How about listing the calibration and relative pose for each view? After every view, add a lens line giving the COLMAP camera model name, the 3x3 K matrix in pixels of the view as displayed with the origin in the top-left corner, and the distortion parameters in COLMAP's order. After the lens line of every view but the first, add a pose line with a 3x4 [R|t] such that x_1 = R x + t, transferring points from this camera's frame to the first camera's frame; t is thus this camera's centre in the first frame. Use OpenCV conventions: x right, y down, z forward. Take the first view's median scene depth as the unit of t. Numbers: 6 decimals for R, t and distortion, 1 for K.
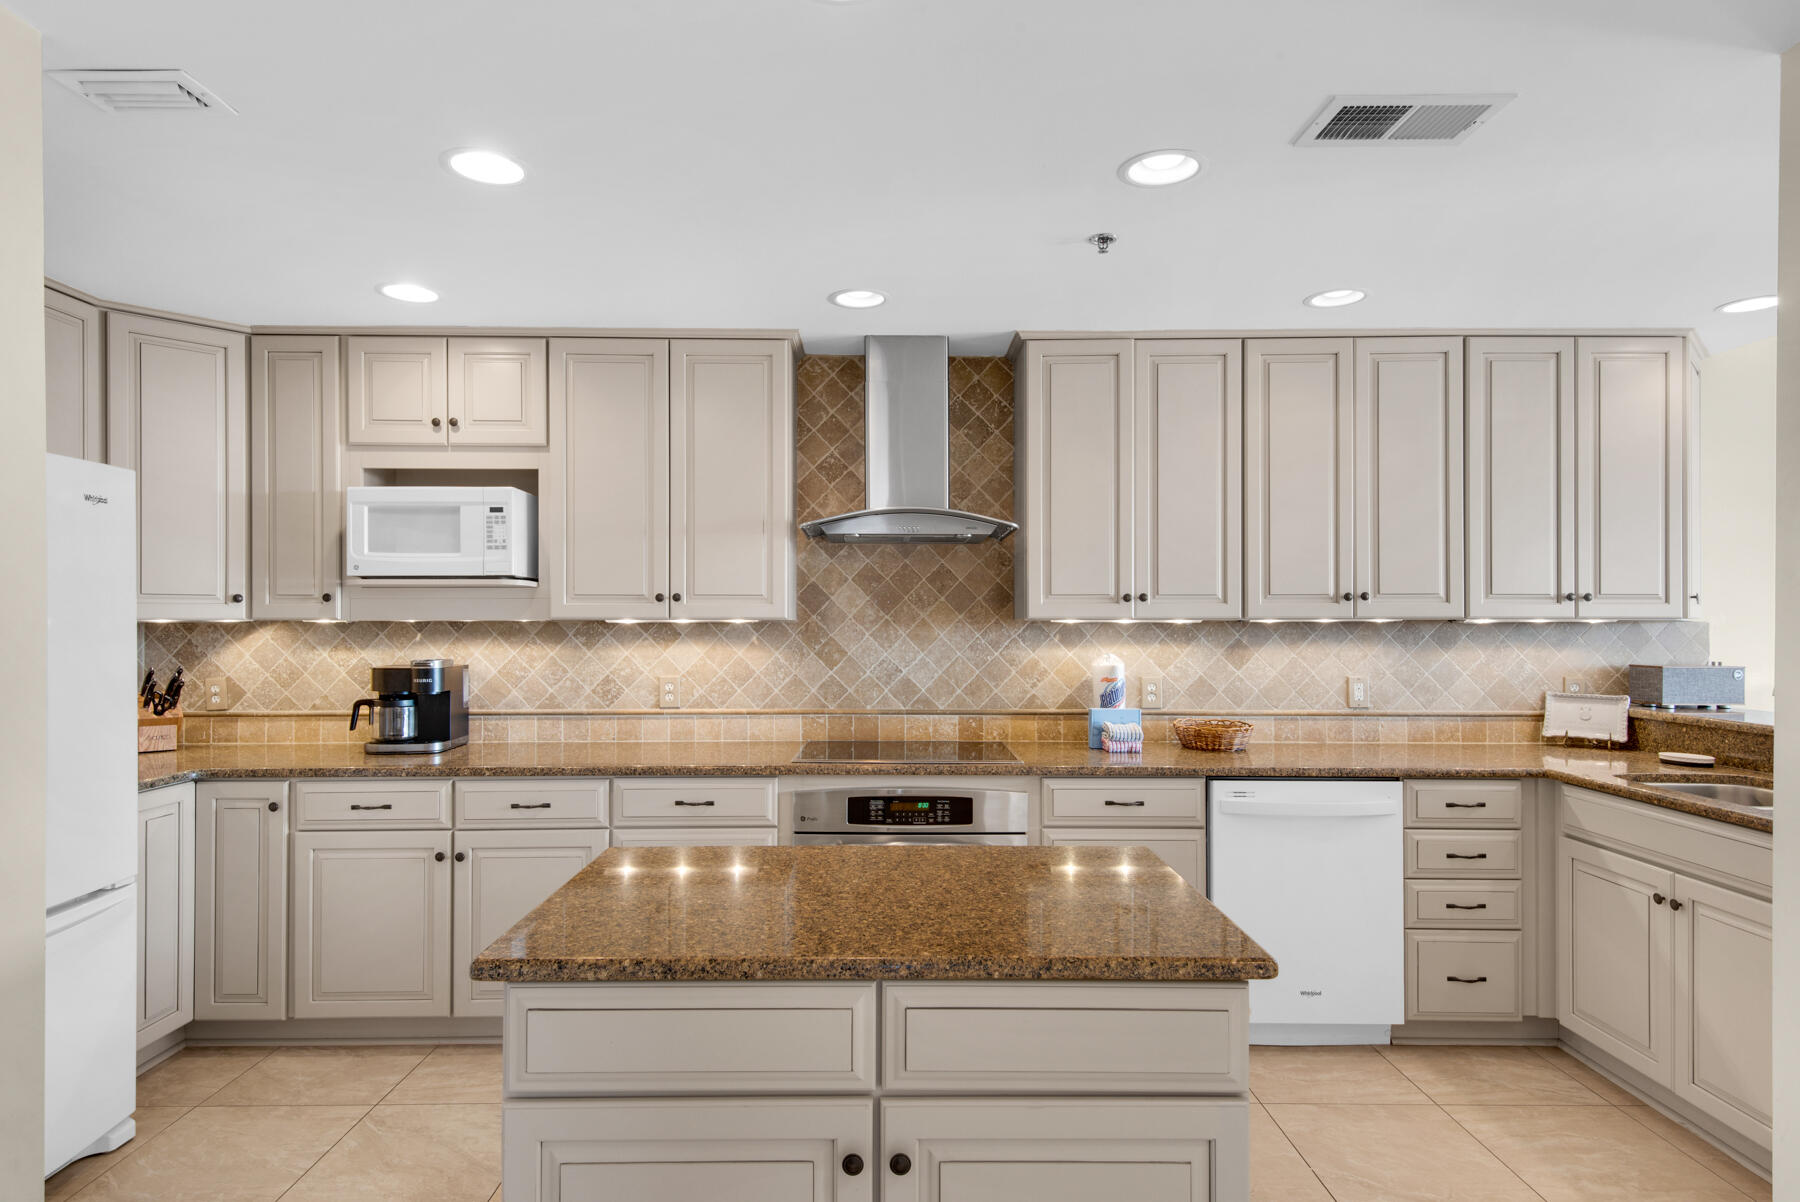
lens RADIAL K [[979.6, 0, 894.2], [0, 979.6, 617.6], [0, 0, 1]] dist [0.034560, -0.001229]
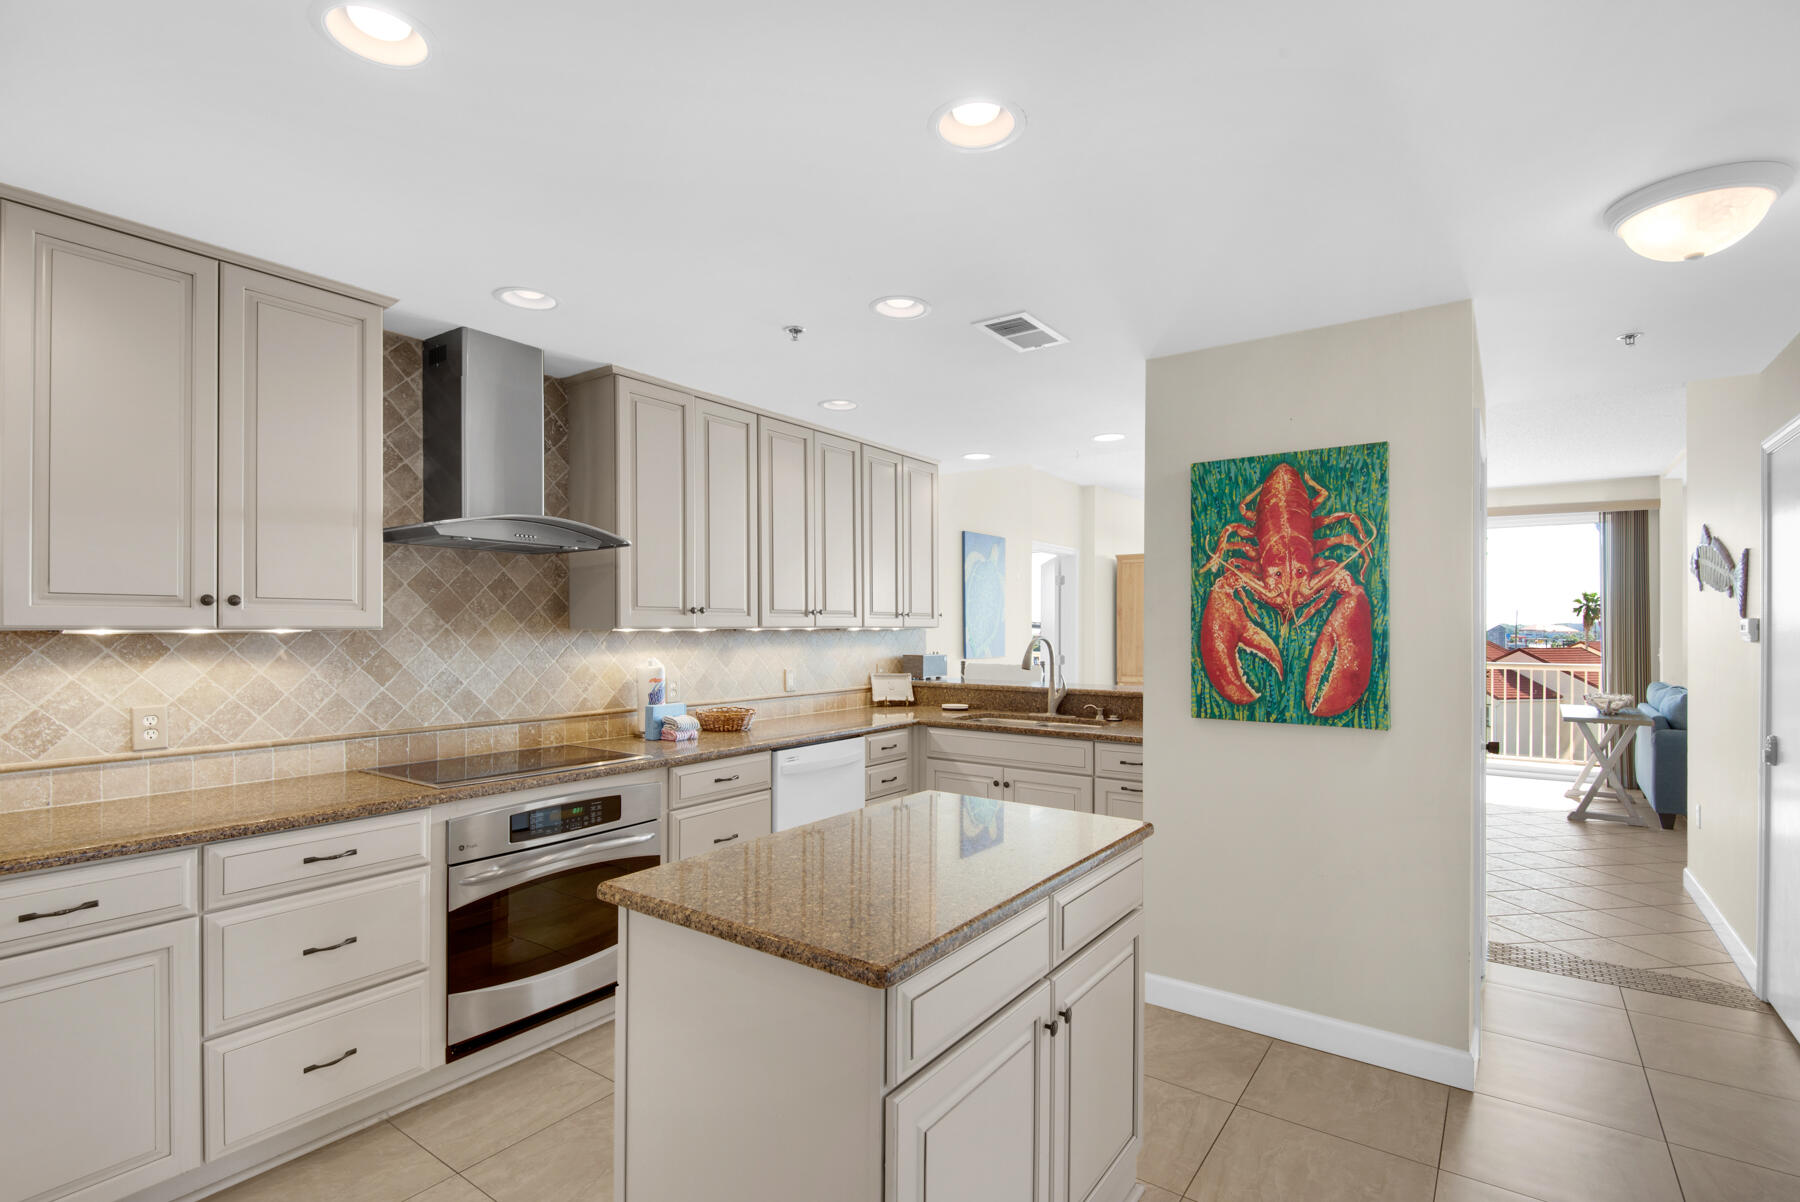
lens RADIAL K [[847.0, 0, 890.7], [0, 847.0, 622.7], [0, 0, 1]] dist [0.027552, -0.026454]
pose [[0.591848, 0.004015, 0.806040, -0.421782], [-0.002995, 0.999992, -0.002782, -0.002806], [-0.806044, -0.000768, 0.591855, 0.179018]]
